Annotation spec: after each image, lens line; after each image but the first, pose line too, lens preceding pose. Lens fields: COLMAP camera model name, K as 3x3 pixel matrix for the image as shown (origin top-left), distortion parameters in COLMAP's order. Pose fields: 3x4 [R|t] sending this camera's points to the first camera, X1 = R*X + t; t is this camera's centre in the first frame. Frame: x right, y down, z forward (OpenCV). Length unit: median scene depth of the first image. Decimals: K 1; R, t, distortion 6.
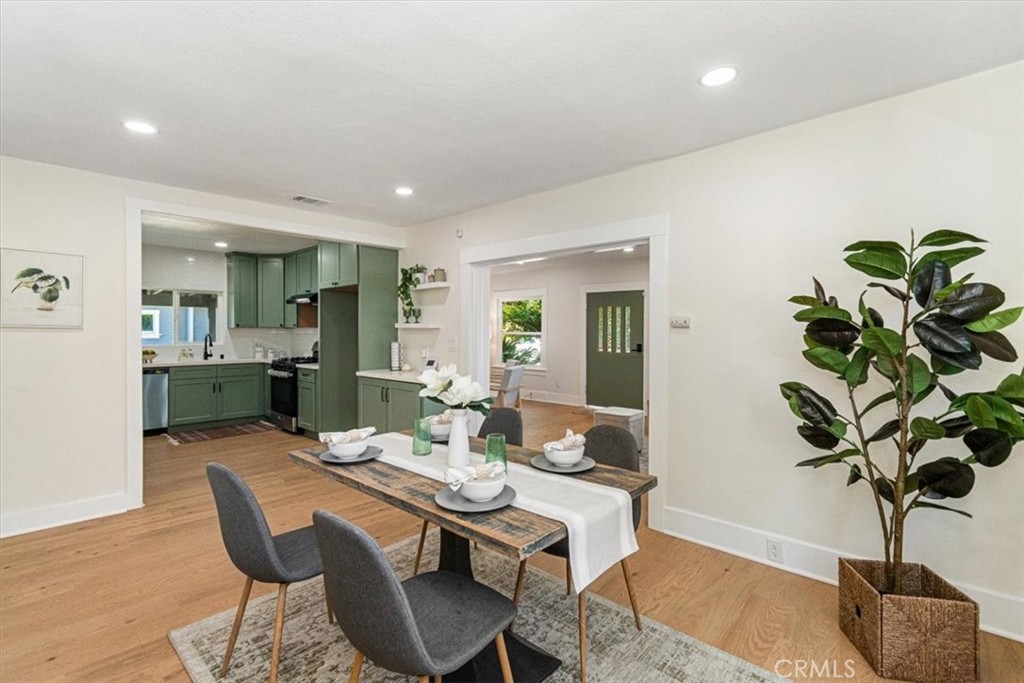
lens RADIAL K [[492.3, 0, 520.1], [0, 492.3, 324.9], [0, 0, 1]] dist [-0.001076, -0.000059]
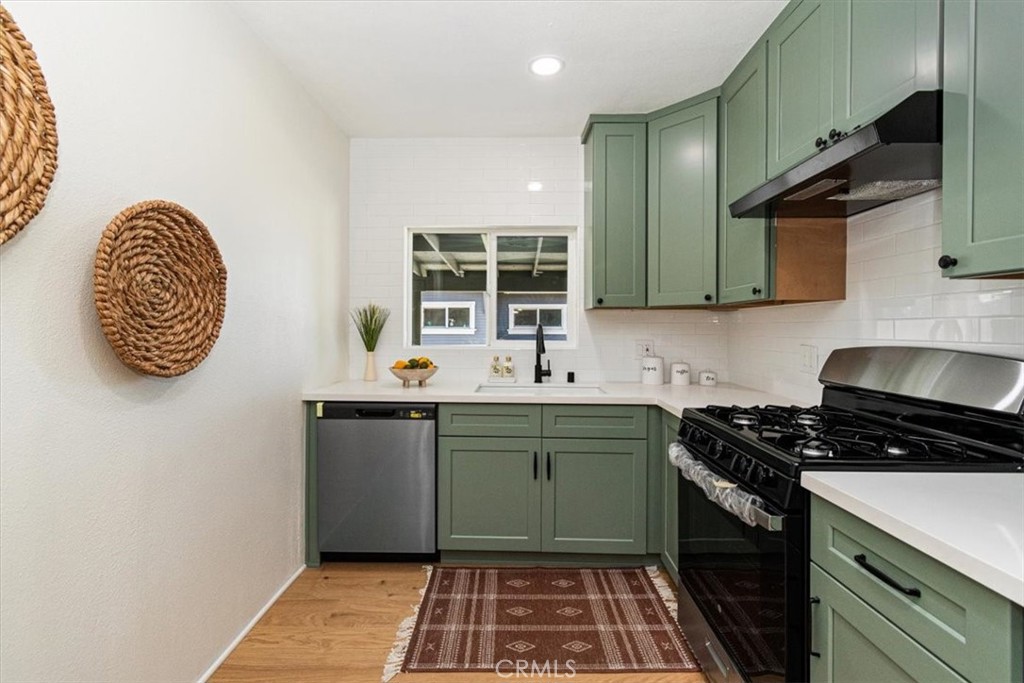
lens RADIAL K [[447.9, 0, 524.0], [0, 447.9, 330.7], [0, 0, 1]] dist [0.000220, -0.000287]
pose [[0.688177, 0.005588, -0.725521, -0.364852], [0.000286, 0.999968, 0.007973, 0.021558], [0.725543, -0.005694, 0.688154, 0.727090]]
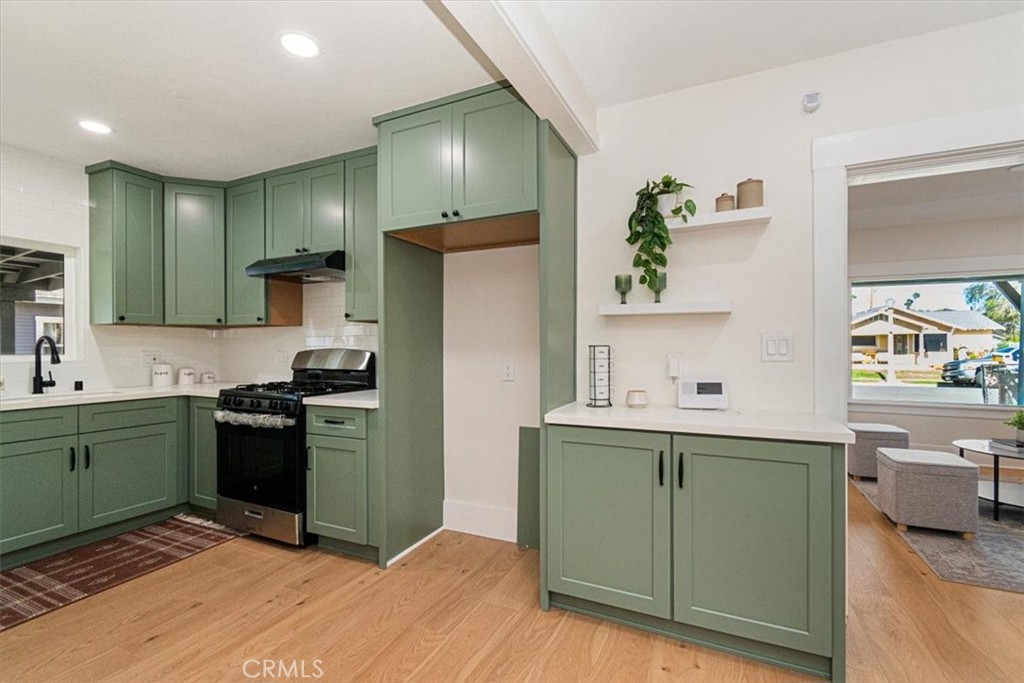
lens RADIAL K [[470.0, 0, 508.0], [0, 470.0, 339.8], [0, 0, 1]] dist [0.000057, -0.000331]
pose [[0.950856, -0.000832, 0.309632, -0.369294], [0.004586, 0.999925, -0.011394, 0.028432], [-0.309599, 0.012254, 0.950788, 0.467788]]
